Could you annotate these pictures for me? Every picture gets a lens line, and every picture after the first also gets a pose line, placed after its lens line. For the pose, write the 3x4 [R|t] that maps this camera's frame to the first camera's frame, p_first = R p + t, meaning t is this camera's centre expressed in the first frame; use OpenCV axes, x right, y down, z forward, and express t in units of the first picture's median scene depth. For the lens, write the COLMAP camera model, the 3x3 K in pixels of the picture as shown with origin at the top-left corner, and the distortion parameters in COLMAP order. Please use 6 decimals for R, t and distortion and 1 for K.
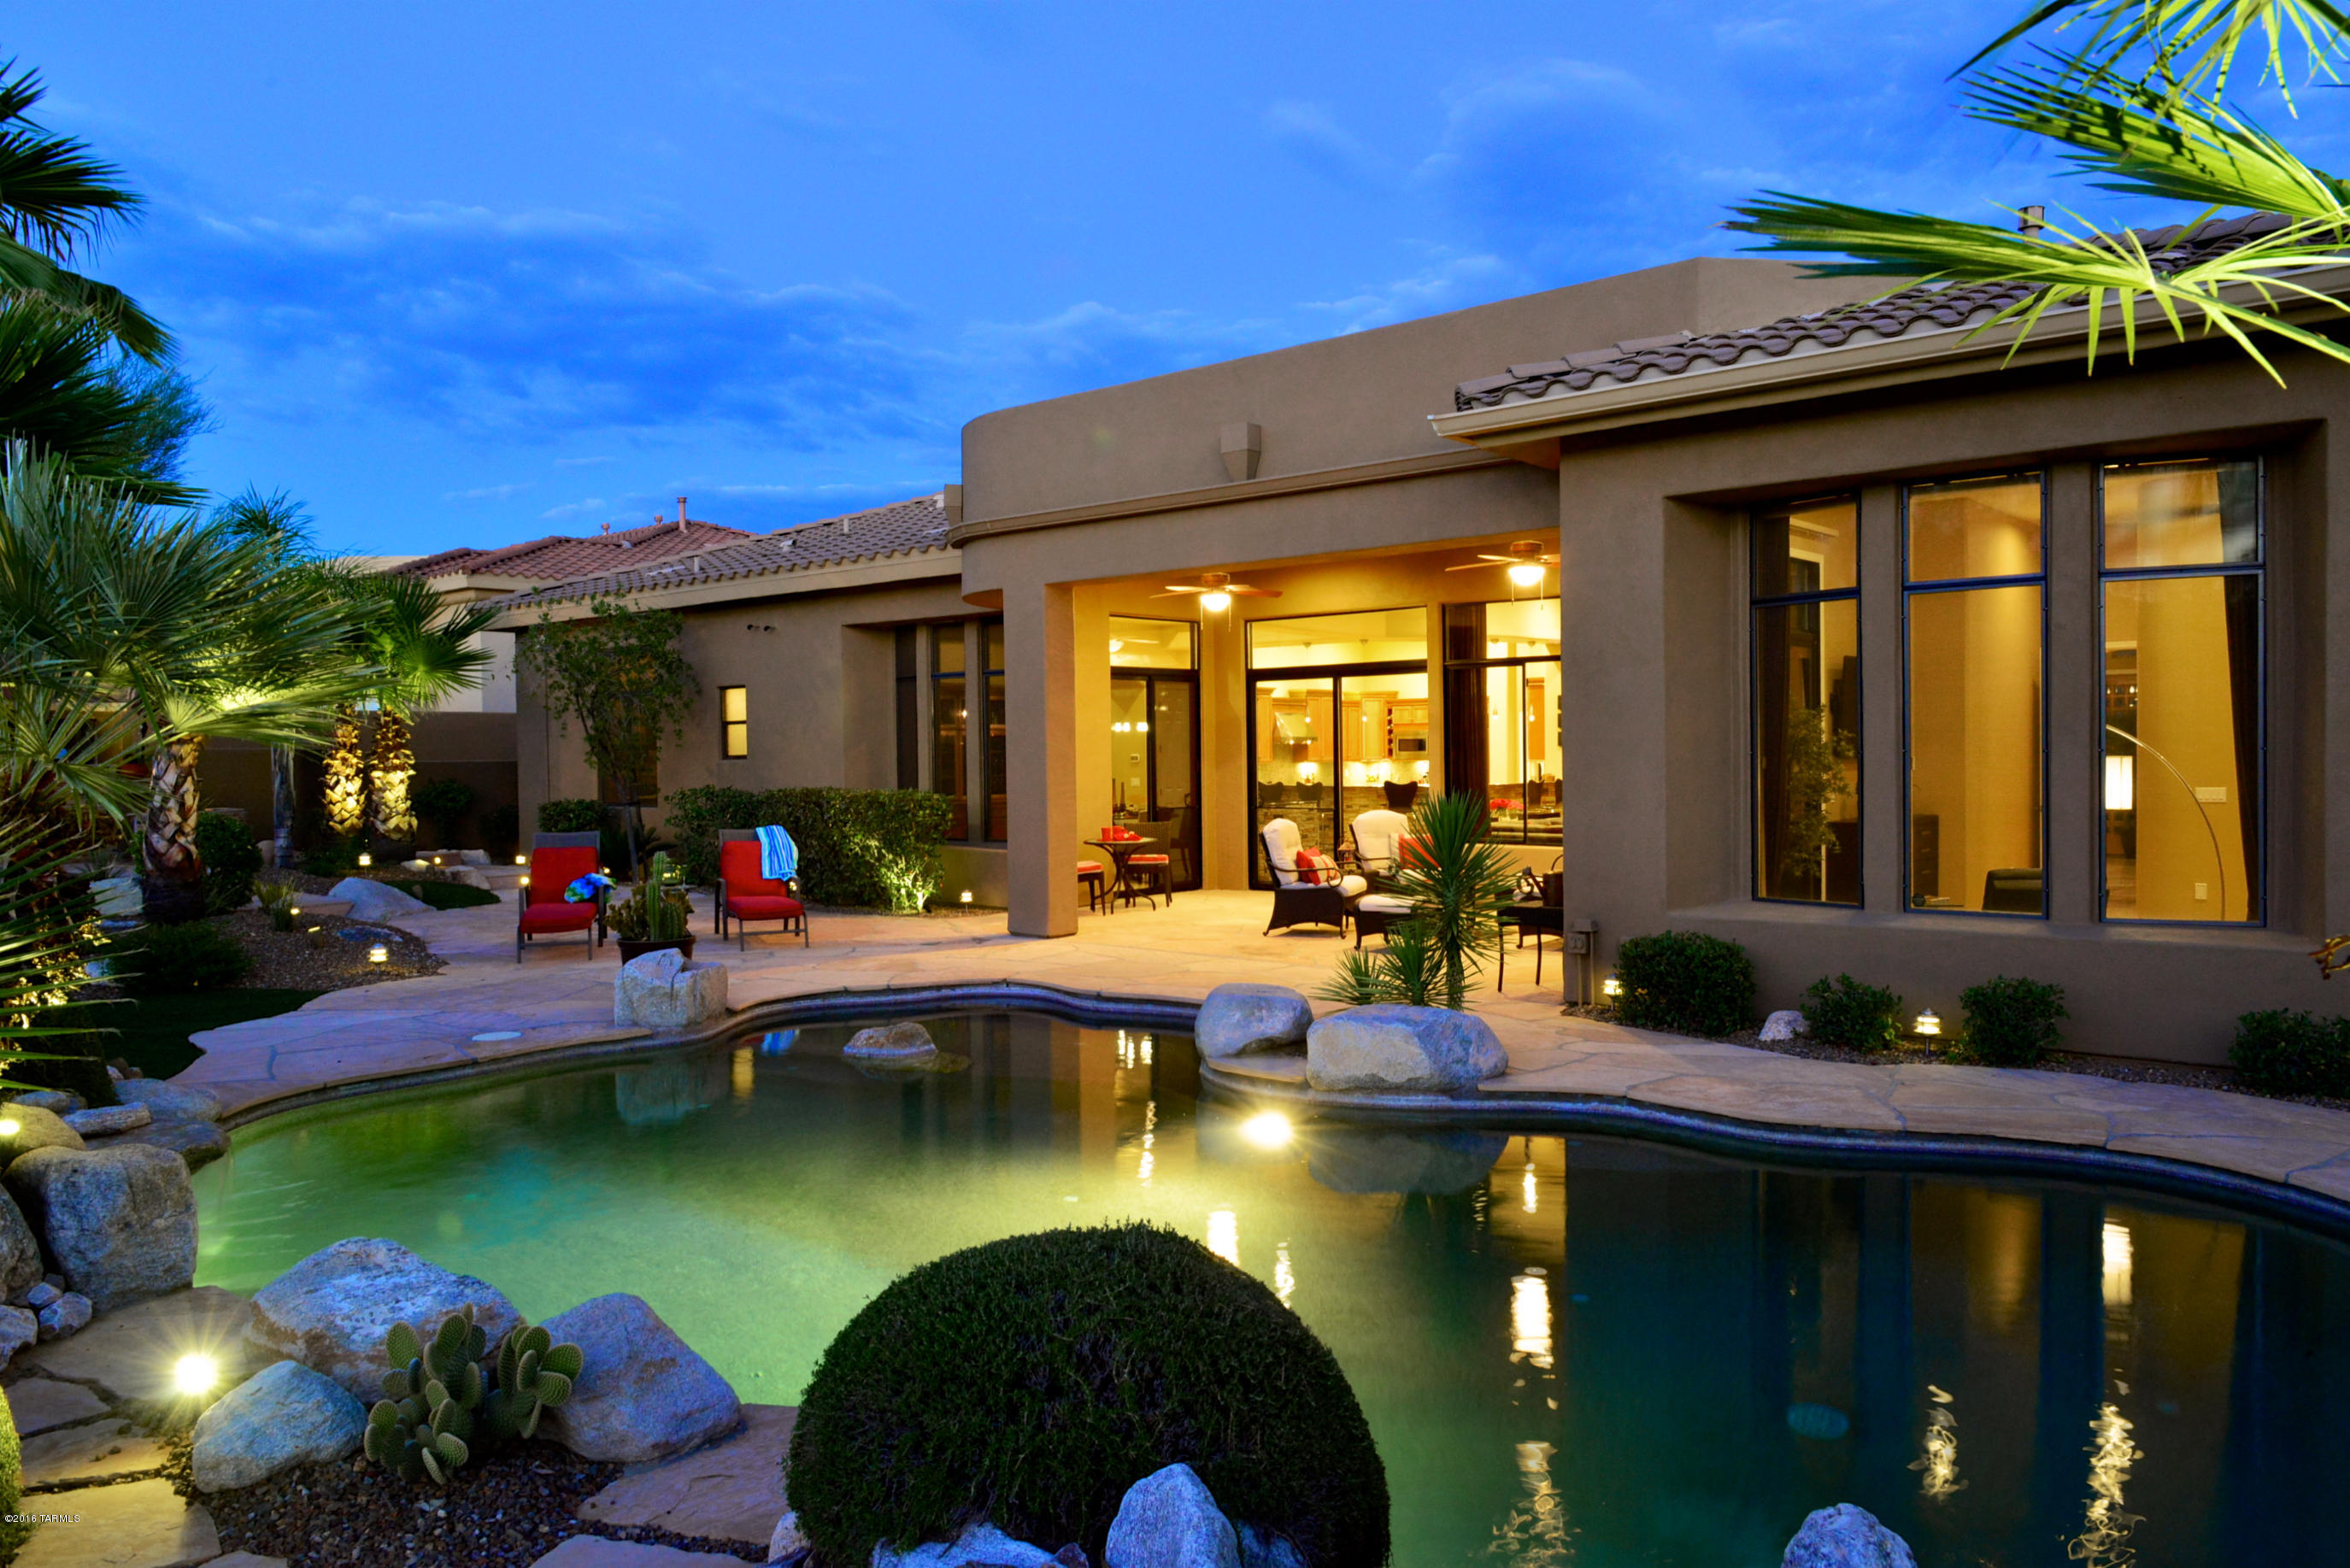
lens RADIAL K [[1602.0, 0, 1187.4], [0, 1602.0, 787.3], [0, 0, 1]] dist [-0.014380, -0.002242]
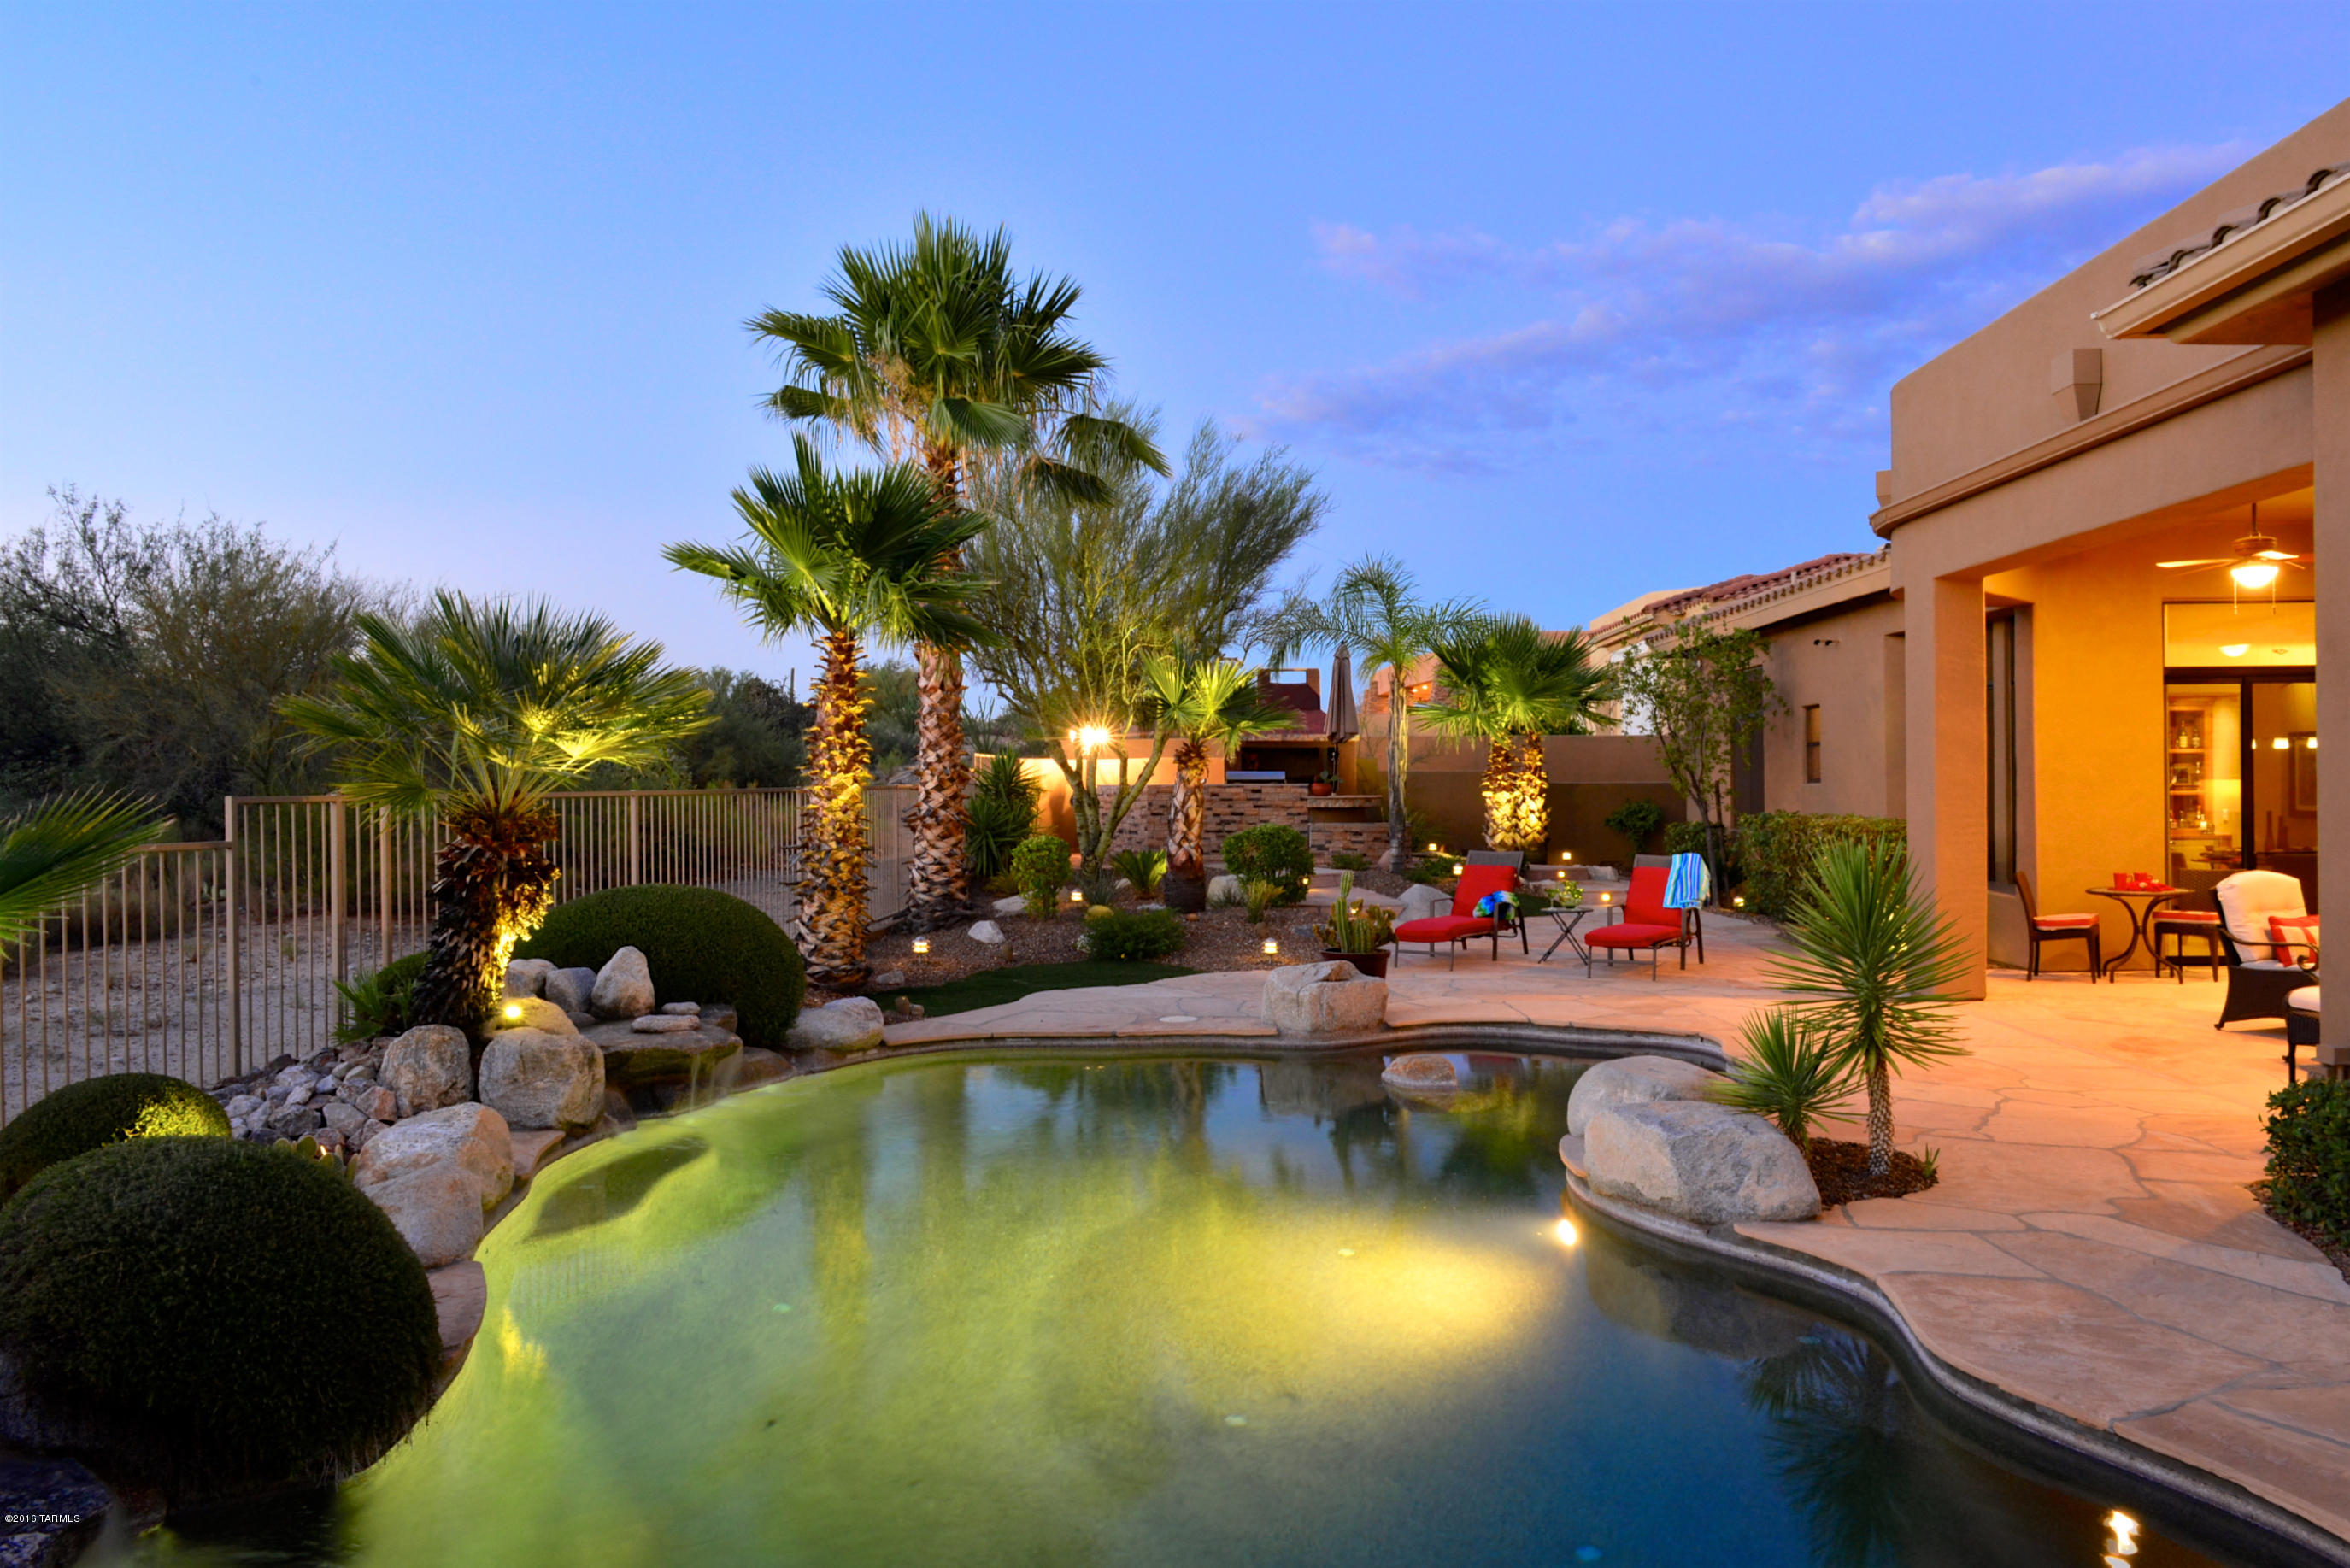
lens RADIAL K [[1618.3, 0, 1185.2], [0, 1618.3, 782.7], [0, 0, 1]] dist [-0.011868, -0.001225]
pose [[0.624151, 0.006029, -0.781280, 0.270673], [-0.017261, 0.999833, -0.006073, -0.006280], [0.781113, 0.017276, 0.624151, 0.137817]]
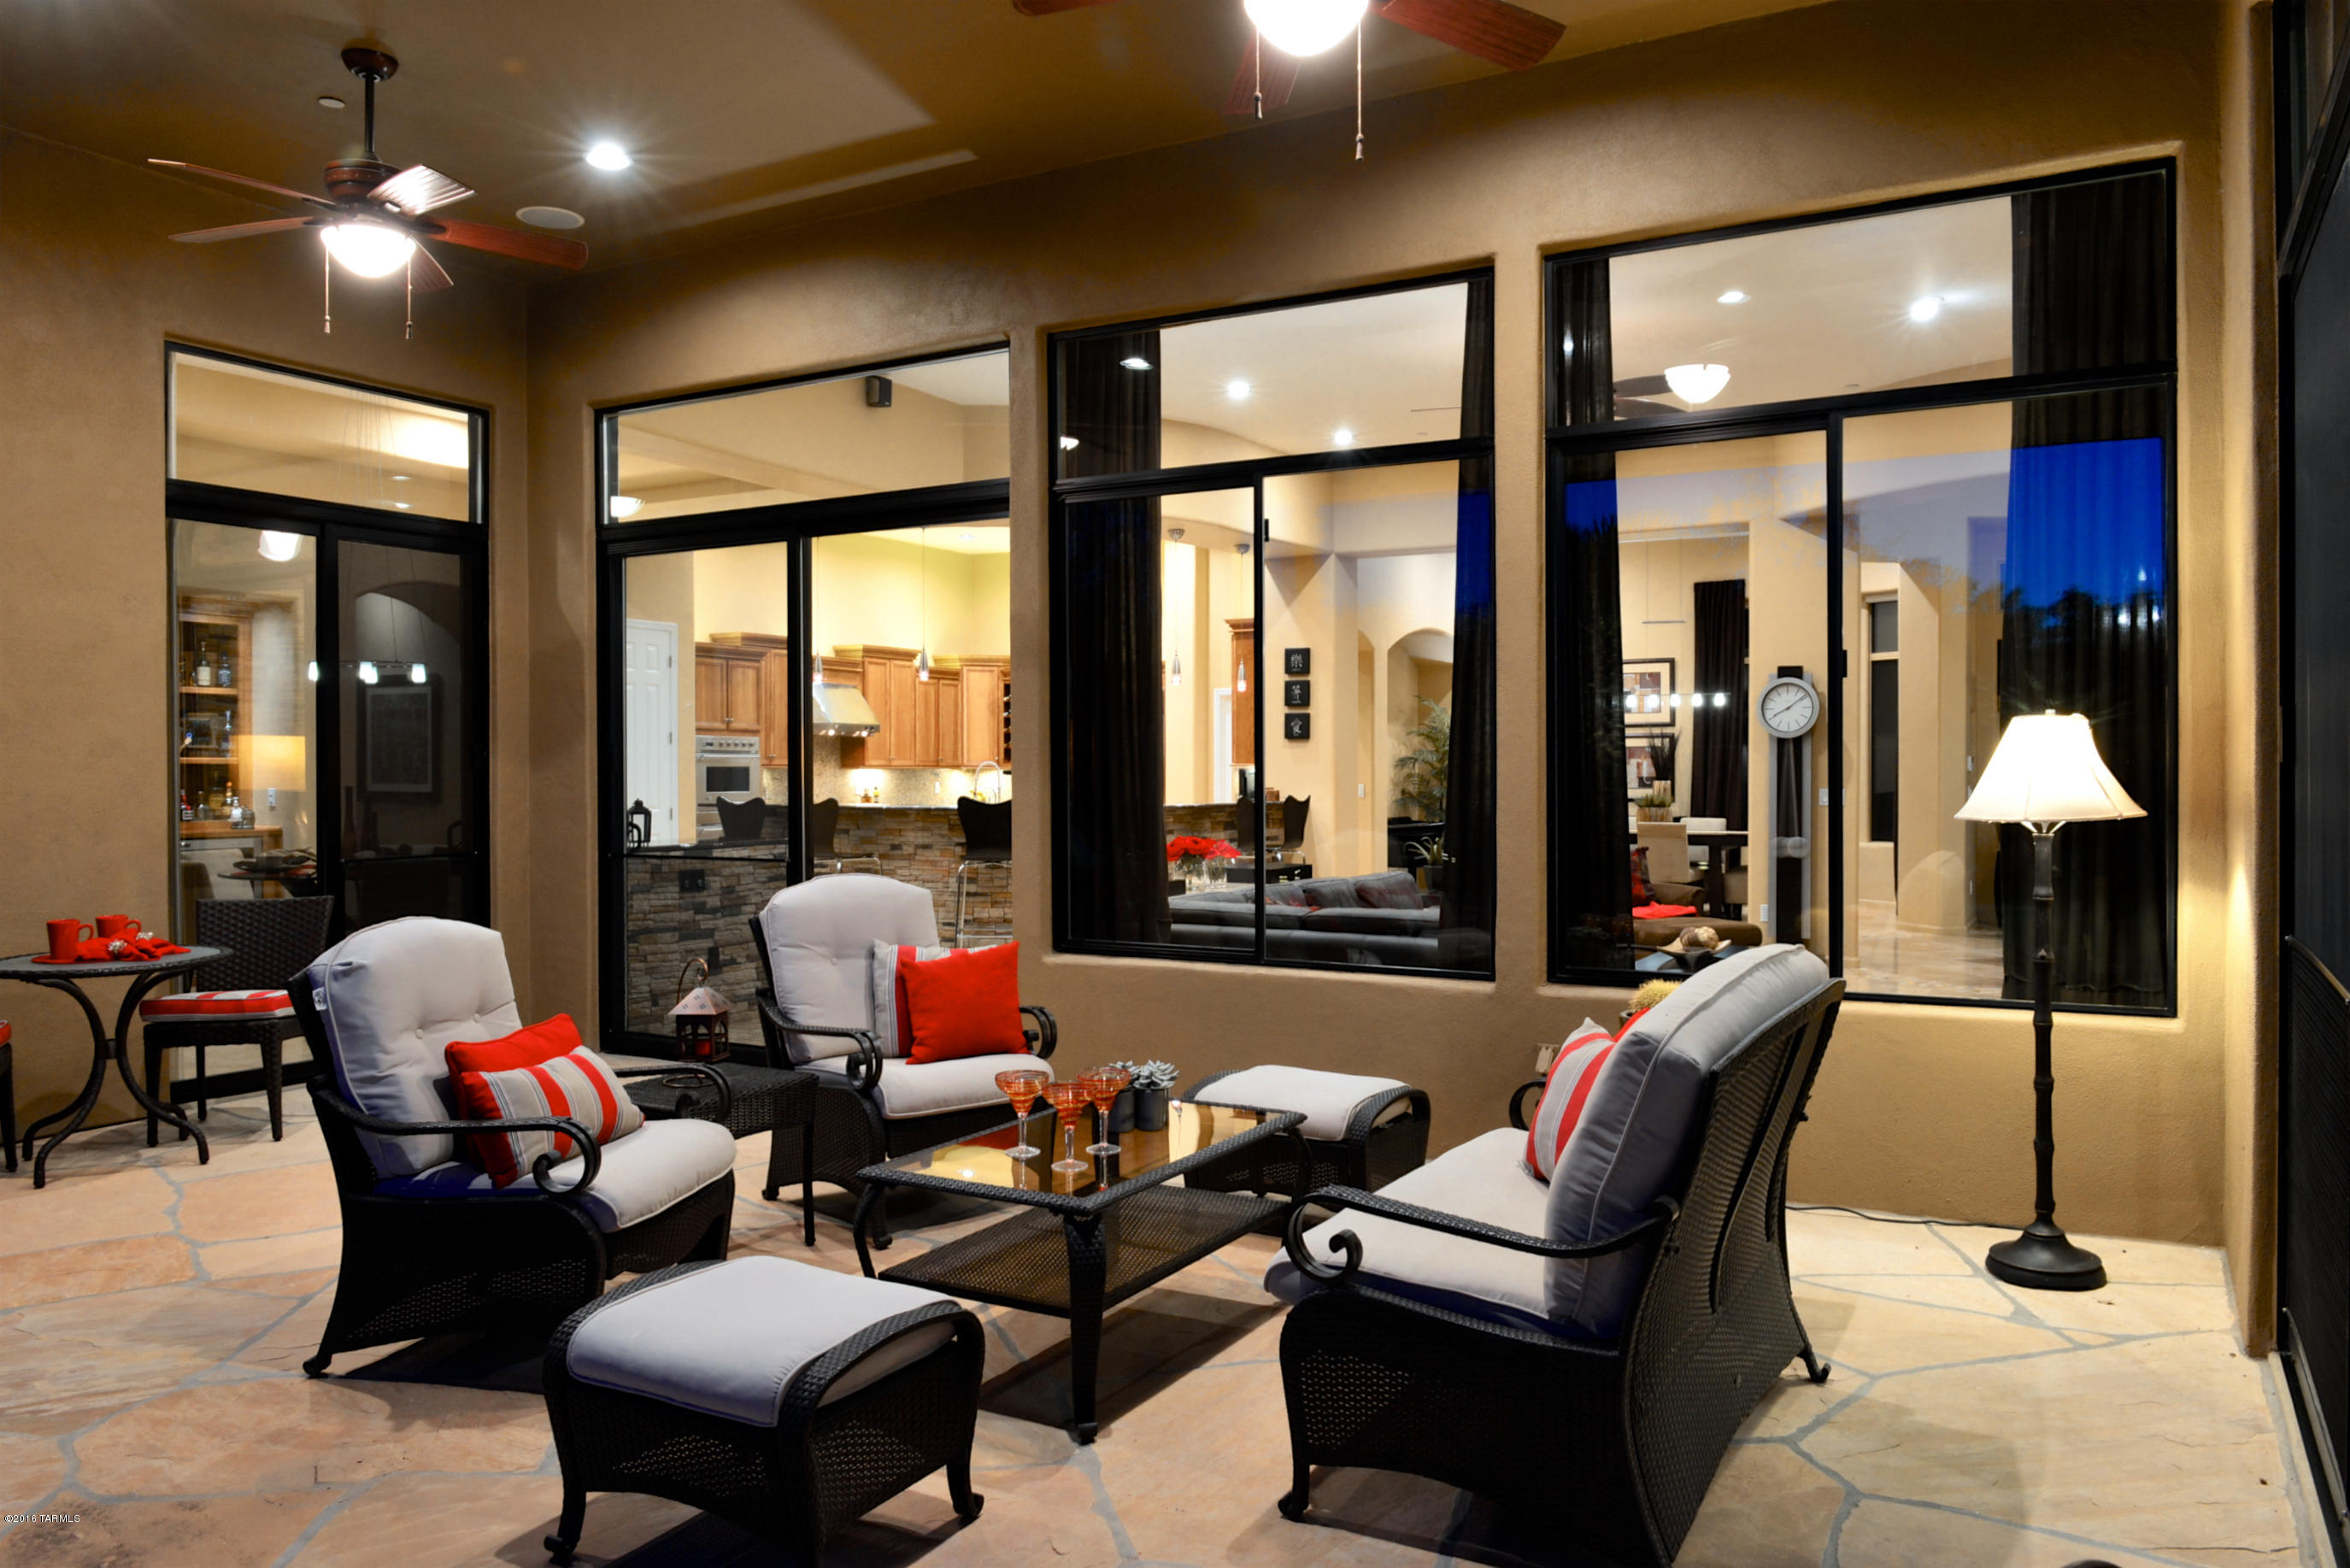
lens RADIAL K [[1630.8, 0, 1183.2], [0, 1630.8, 783.2], [0, 0, 1]] dist [-0.014199, -0.004564]
pose [[0.979262, 0.006312, 0.202497, 0.108434], [-0.002823, 0.999843, -0.017511, 0.001059], [-0.202576, 0.016576, 0.979126, 0.588991]]
